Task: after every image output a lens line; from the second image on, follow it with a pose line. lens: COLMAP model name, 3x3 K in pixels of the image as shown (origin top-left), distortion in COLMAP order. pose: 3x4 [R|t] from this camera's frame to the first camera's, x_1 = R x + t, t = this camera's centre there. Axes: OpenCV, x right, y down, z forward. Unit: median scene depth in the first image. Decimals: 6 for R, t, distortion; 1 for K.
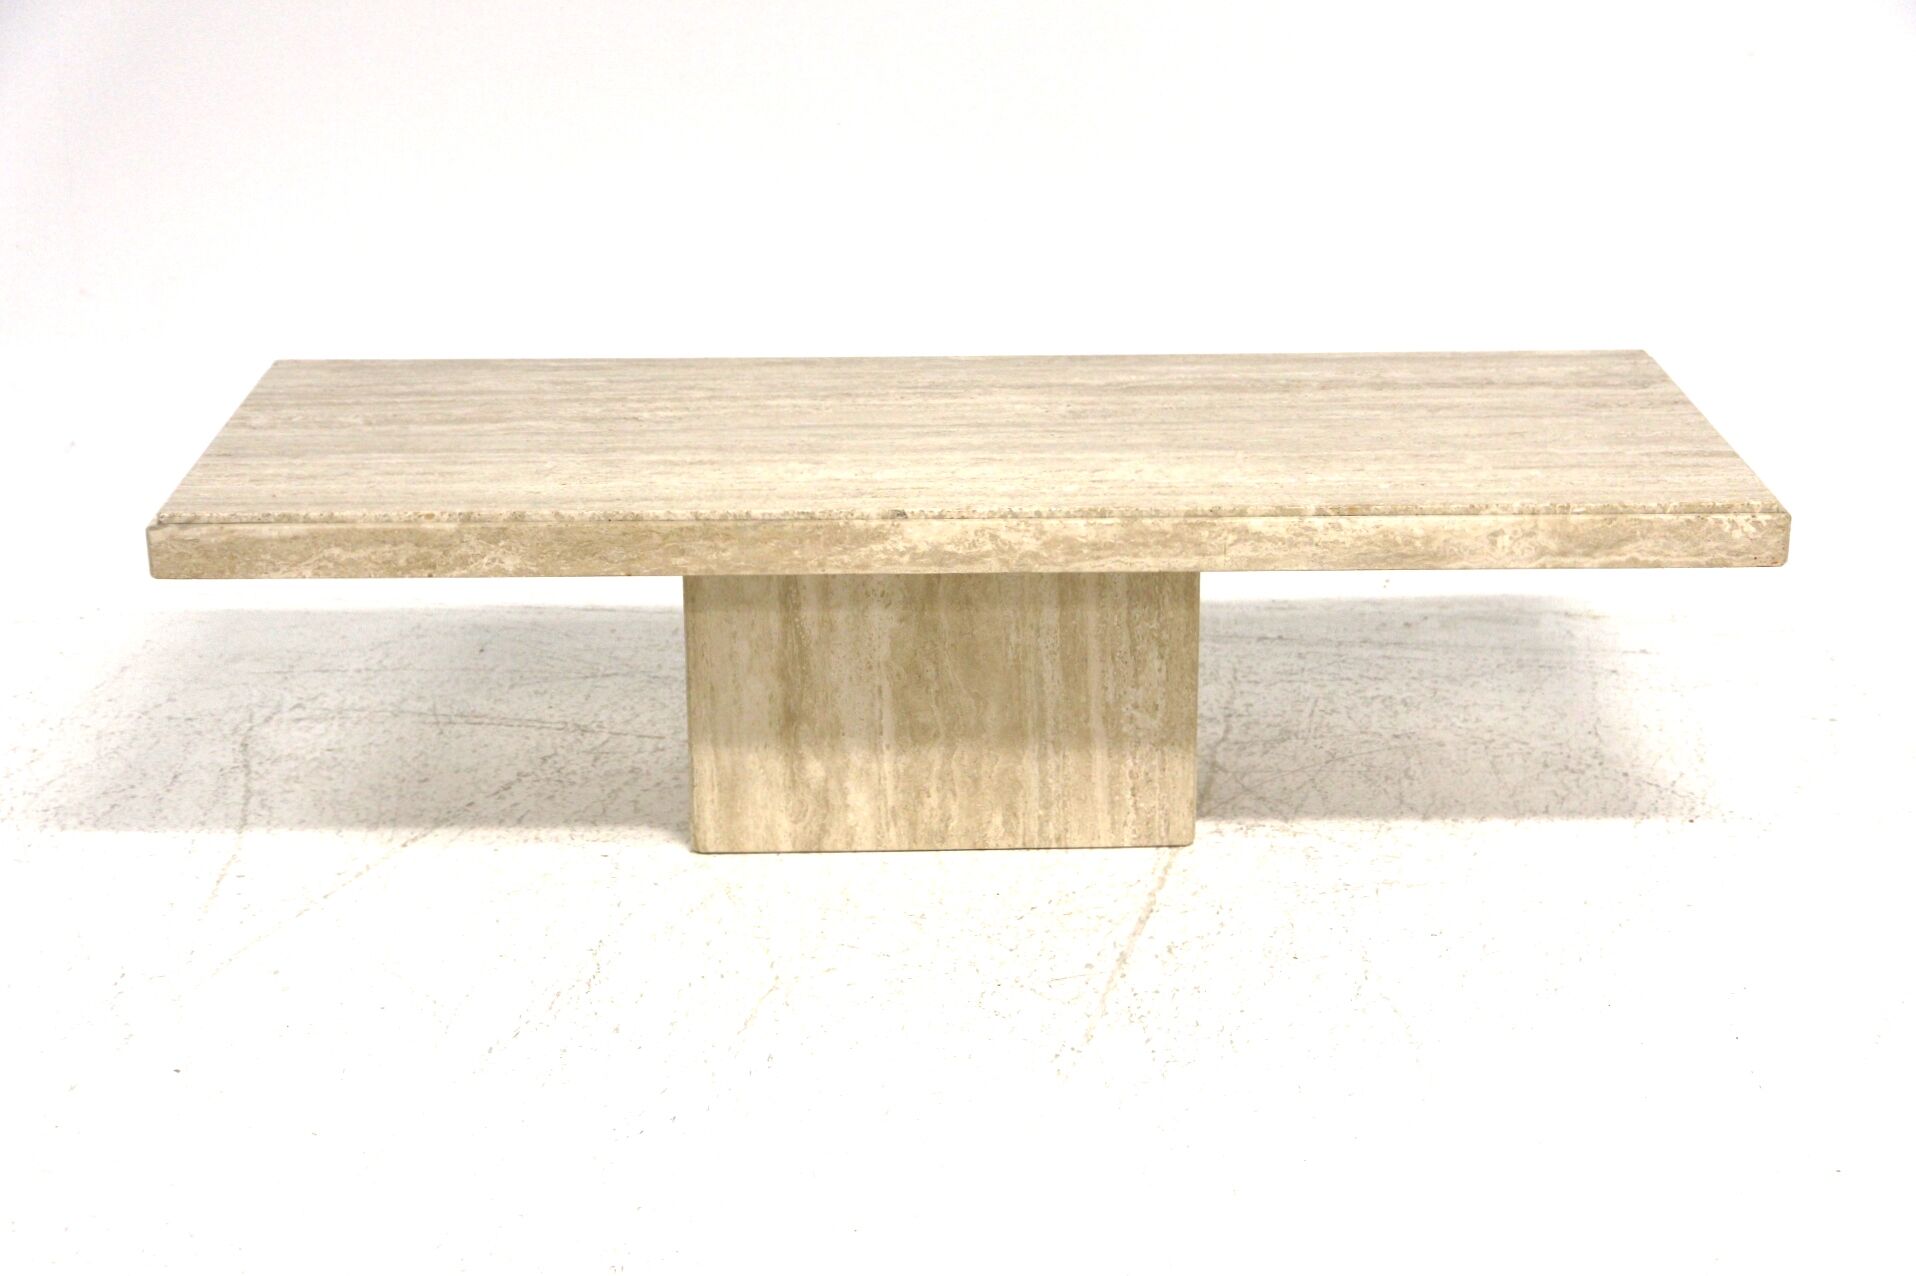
lens RADIAL K [[2139.3, 0, 958.0], [0, 2139.3, 638.0], [0, 0, 1]] dist [0.009769, 0.019547]
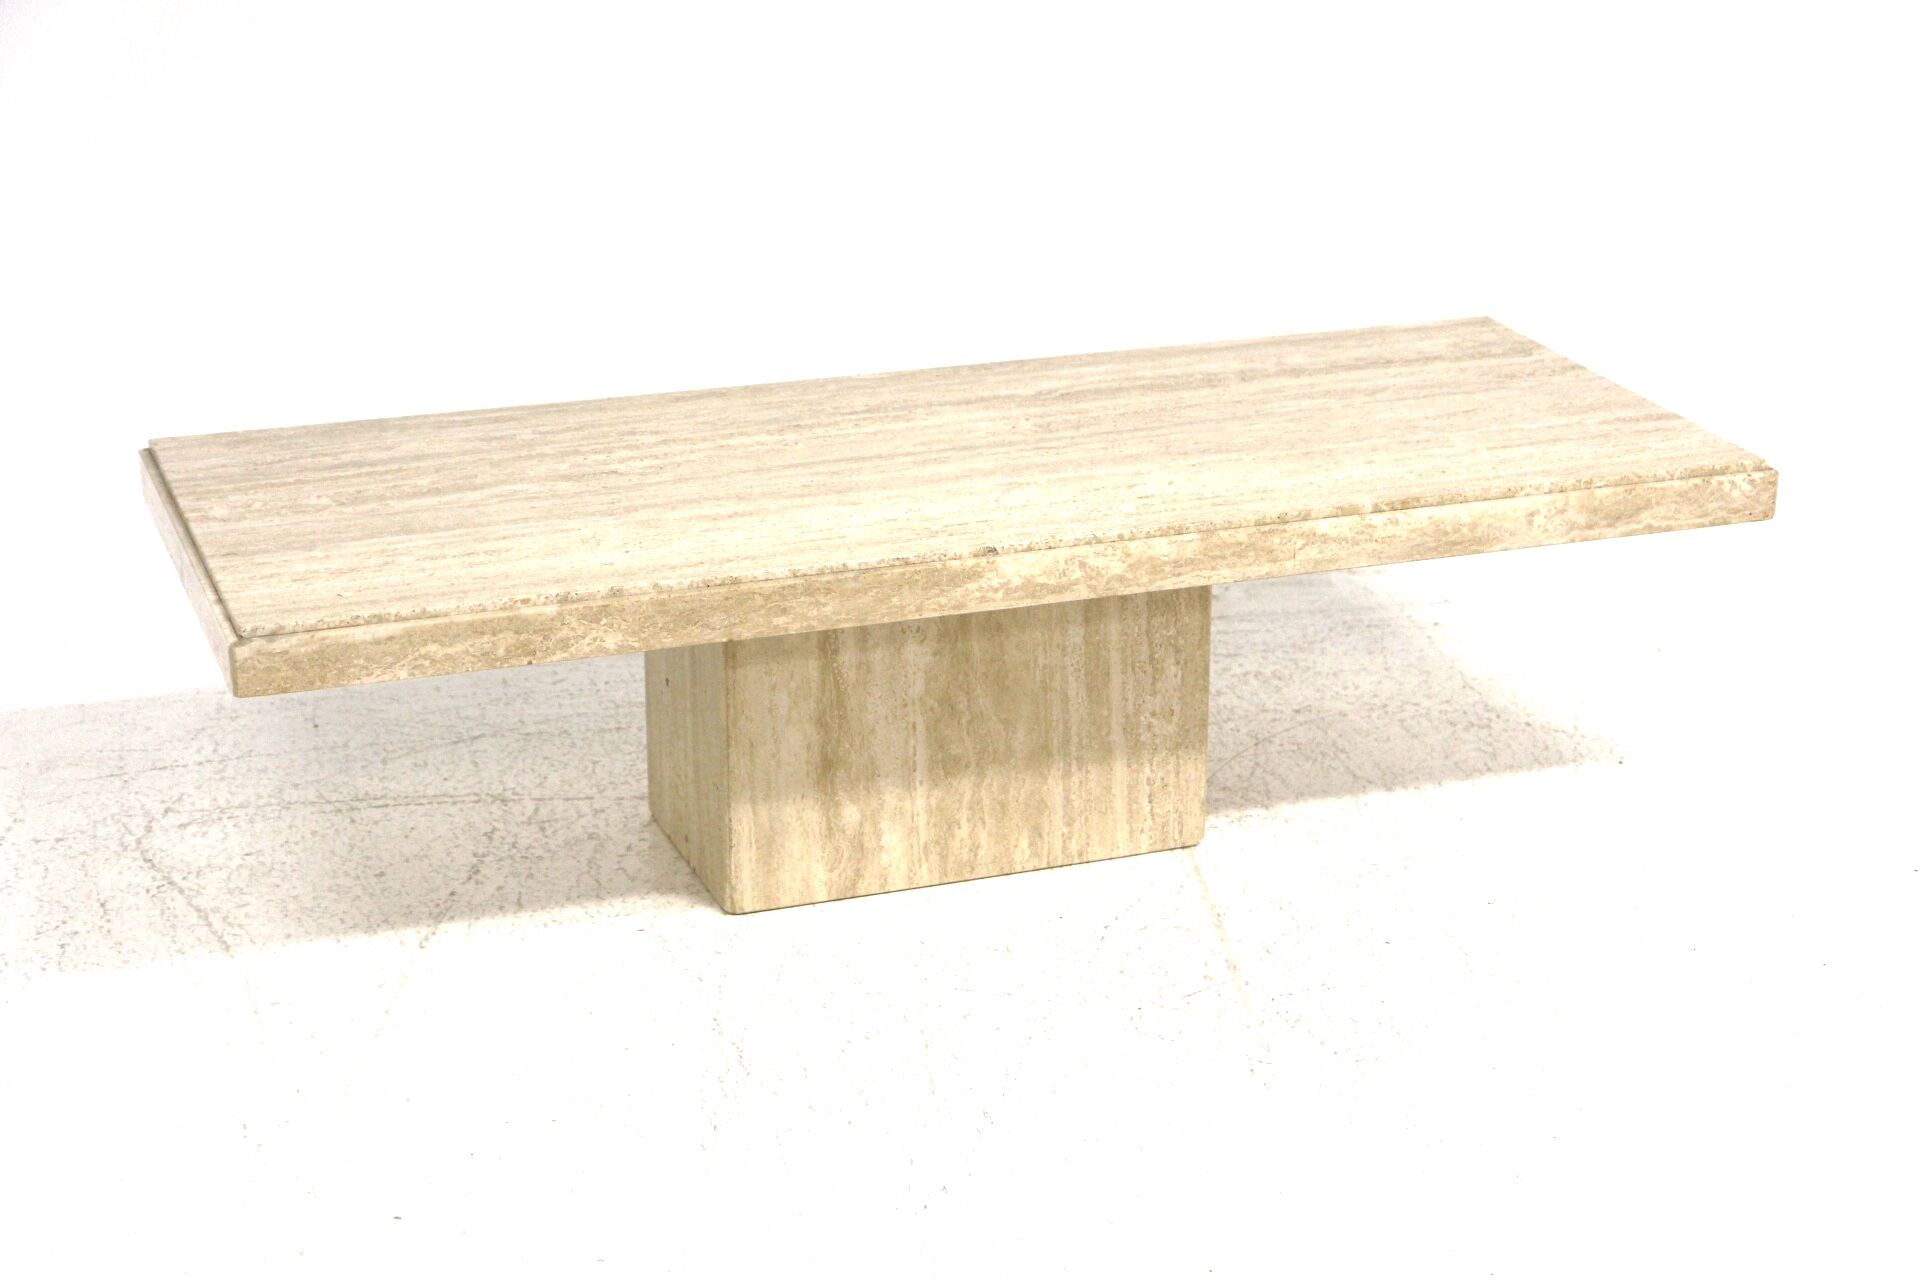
lens RADIAL K [[2218.5, 0, 960.0], [0, 2218.5, 640.0], [0, 0, 1]] dist [0.009787, -0.000172]
pose [[0.974034, -0.103550, 0.201332, -0.244312], [0.101881, 0.994621, 0.018664, -0.036163], [-0.202182, 0.002333, 0.979345, -0.002935]]
